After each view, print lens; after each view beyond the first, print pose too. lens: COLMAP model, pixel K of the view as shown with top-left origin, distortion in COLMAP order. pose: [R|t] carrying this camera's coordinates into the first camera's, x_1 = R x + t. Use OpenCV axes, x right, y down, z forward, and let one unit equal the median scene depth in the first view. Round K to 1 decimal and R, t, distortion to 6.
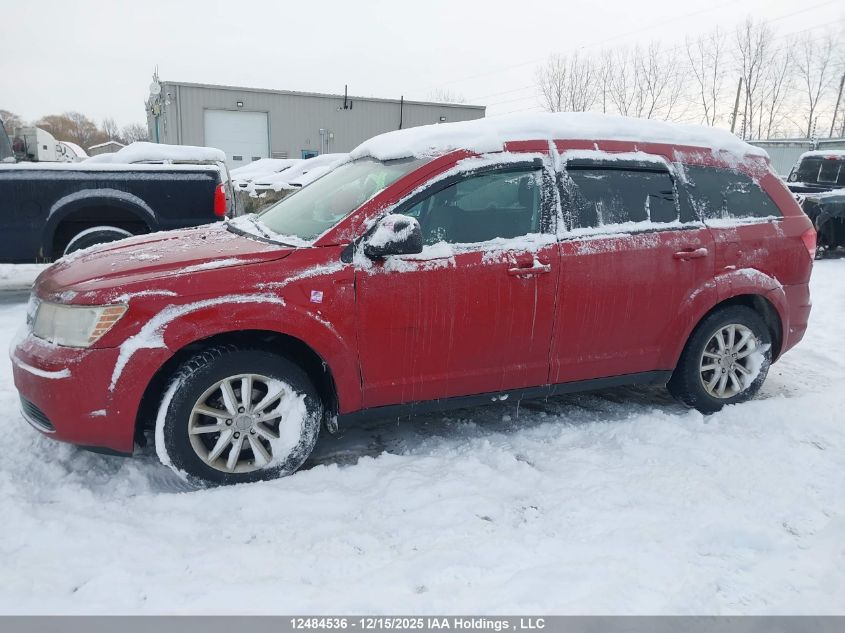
lens RADIAL K [[656.2, 0, 422.5], [0, 656.2, 316.5], [0, 0, 1]] dist [0.043068, -0.041840]
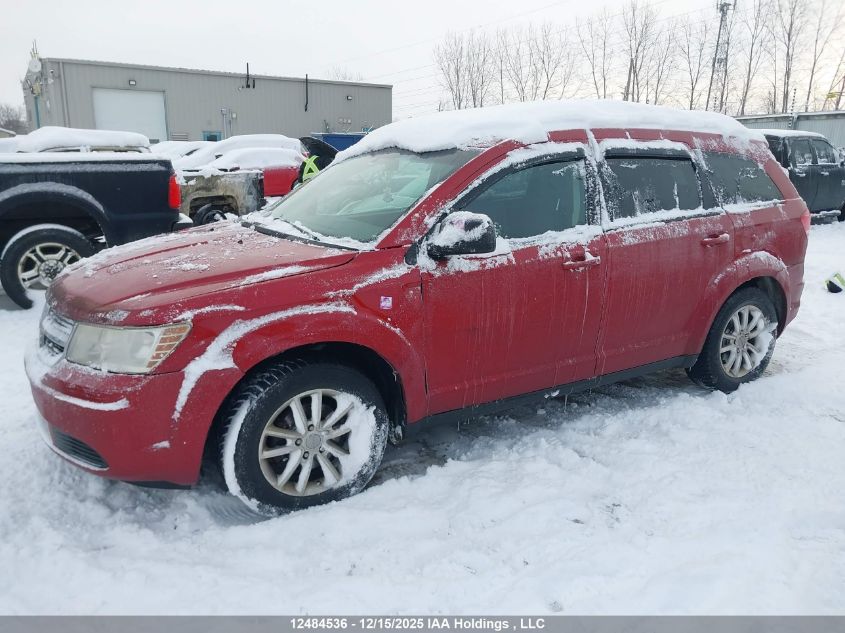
lens RADIAL K [[656.2, 0, 422.5], [0, 656.2, 316.5], [0, 0, 1]] dist [0.043068, -0.041840]
pose [[0.988695, -0.049329, 0.141596, -0.214964], [0.045144, 0.998448, 0.032621, -0.033934], [-0.142986, -0.025860, 0.989387, 0.058302]]
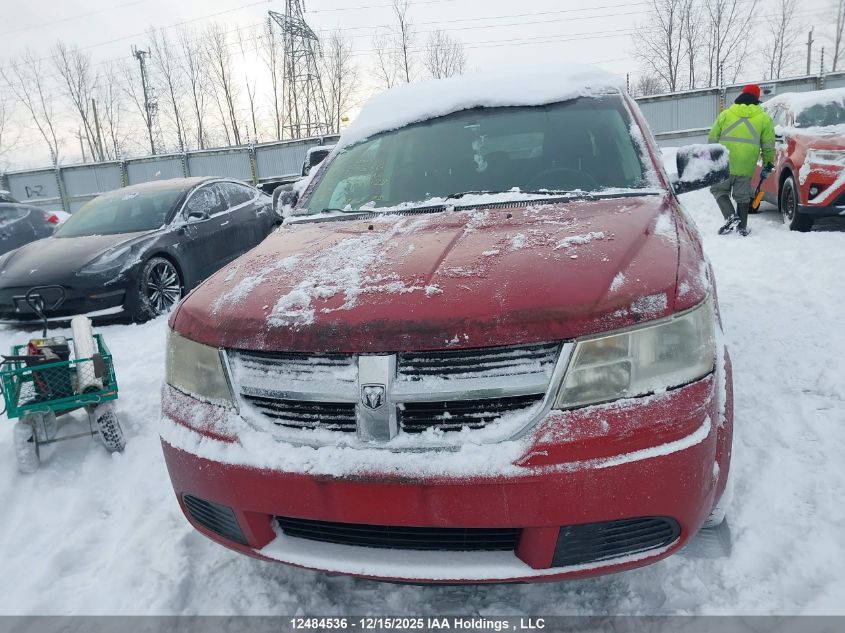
lens RADIAL K [[656.2, 0, 422.5], [0, 656.2, 316.5], [0, 0, 1]] dist [0.043068, -0.041840]
pose [[0.597547, -0.261167, 0.758109, -0.913392], [0.289213, 0.952026, 0.100012, -0.114684], [-0.747860, 0.159493, 0.644413, 0.647075]]
